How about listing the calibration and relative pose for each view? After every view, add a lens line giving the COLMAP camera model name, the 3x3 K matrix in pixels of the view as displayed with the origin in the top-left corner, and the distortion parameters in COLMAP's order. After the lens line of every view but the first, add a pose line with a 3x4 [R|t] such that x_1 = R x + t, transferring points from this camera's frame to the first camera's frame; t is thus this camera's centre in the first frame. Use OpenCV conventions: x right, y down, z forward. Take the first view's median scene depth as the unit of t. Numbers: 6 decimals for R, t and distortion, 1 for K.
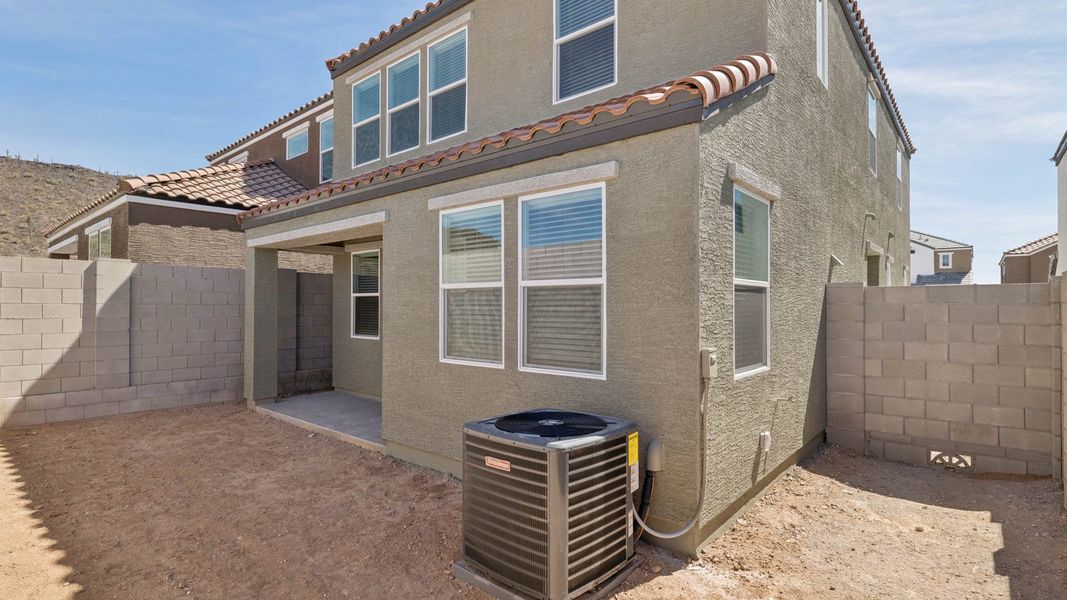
lens RADIAL K [[515.8, 0, 536.2], [0, 515.8, 299.8], [0, 0, 1]] dist [-0.001643, -0.000075]
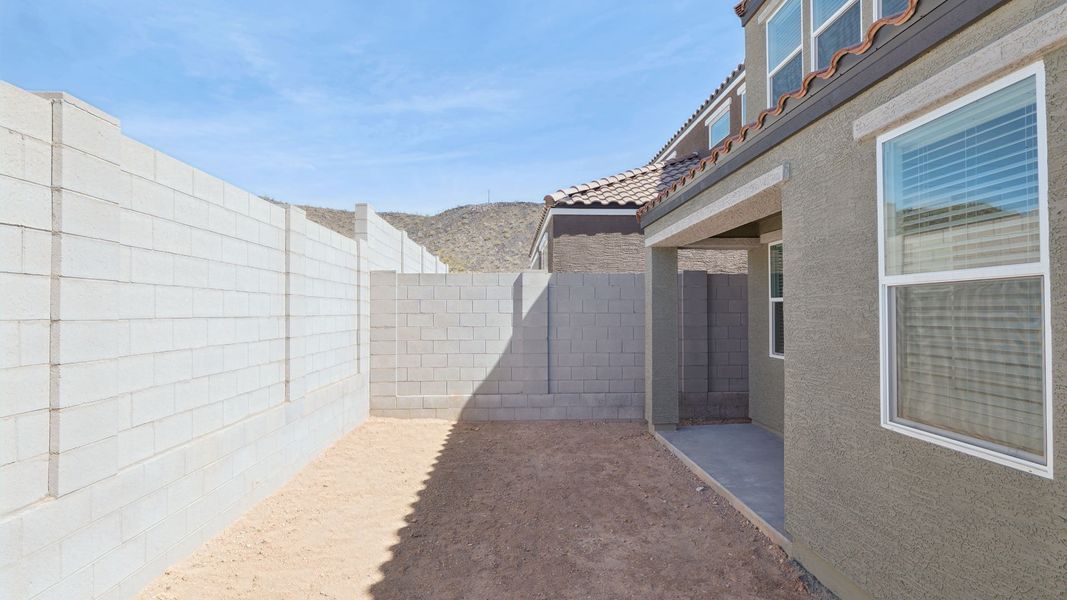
lens RADIAL K [[544.5, 0, 538.3], [0, 544.5, 304.6], [0, 0, 1]] dist [-0.001354, -0.000826]
pose [[0.688580, -0.013015, -0.725043, -0.016874], [0.012292, 0.999905, -0.006275, -0.002205], [0.725056, -0.004592, 0.688675, 0.239559]]
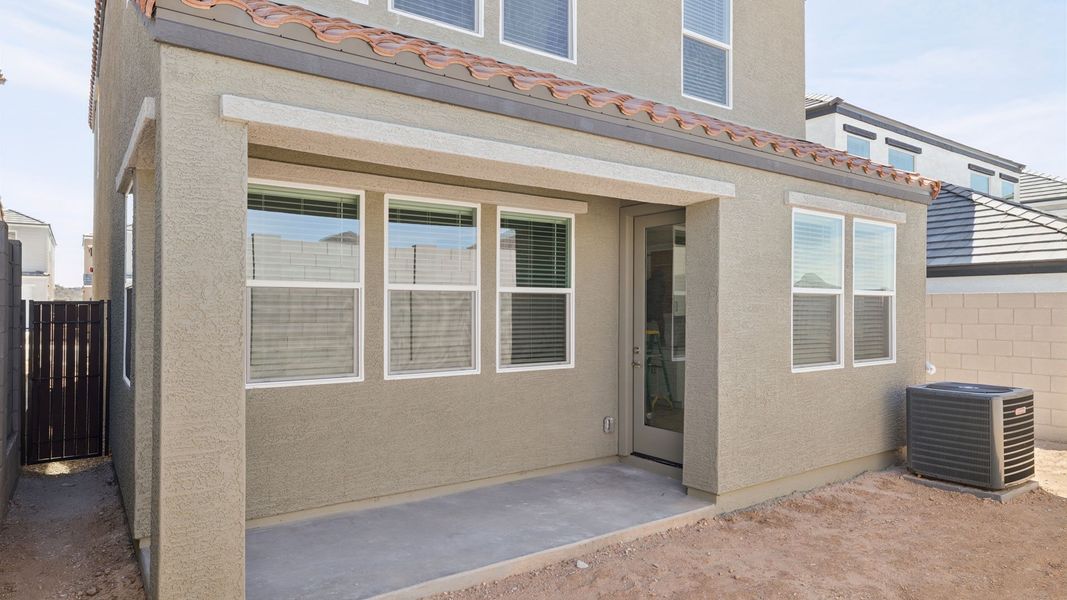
lens RADIAL K [[643.1, 0, 533.5], [0, 643.1, 300.0], [0, 0, 1]] dist [-0.002071, -0.002488]
pose [[0.243103, 0.010351, 0.969945, -0.895871], [-0.016611, 0.999841, -0.006507, 0.004163], [-0.969858, -0.014530, 0.243236, 0.748856]]
